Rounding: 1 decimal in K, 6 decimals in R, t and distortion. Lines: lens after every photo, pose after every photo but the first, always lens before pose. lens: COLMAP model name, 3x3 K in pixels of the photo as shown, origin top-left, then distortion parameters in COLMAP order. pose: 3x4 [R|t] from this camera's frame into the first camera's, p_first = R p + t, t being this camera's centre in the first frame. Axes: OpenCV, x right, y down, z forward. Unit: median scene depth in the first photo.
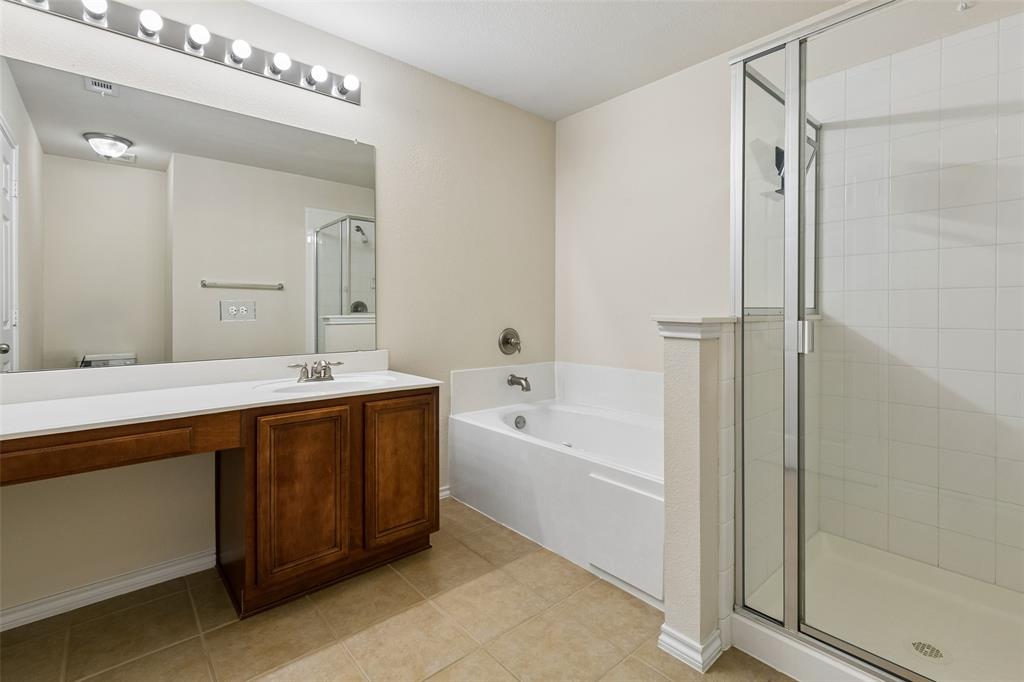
lens RADIAL K [[463.8, 0, 515.6], [0, 463.8, 314.2], [0, 0, 1]] dist [0.001210, 0.000078]
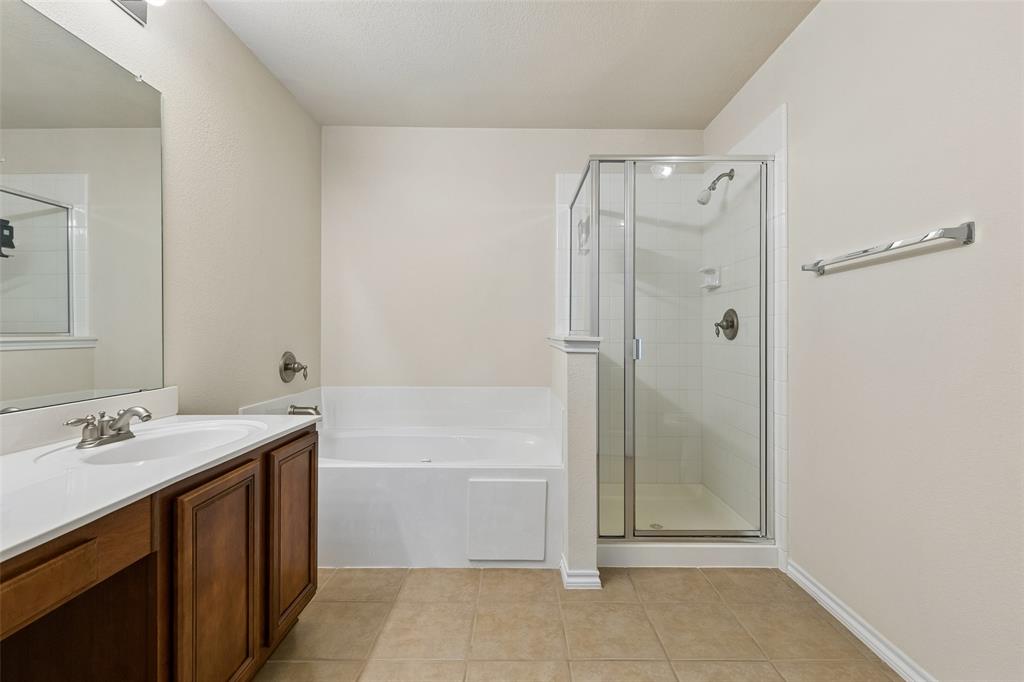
lens RADIAL K [[462.9, 0, 513.9], [0, 462.9, 333.5], [0, 0, 1]] dist [0.003498, 0.000254]
pose [[0.662824, -0.000254, 0.748775, -0.613235], [0.001875, 0.999997, -0.001321, -0.002047], [-0.748773, 0.002279, 0.662823, 0.193360]]
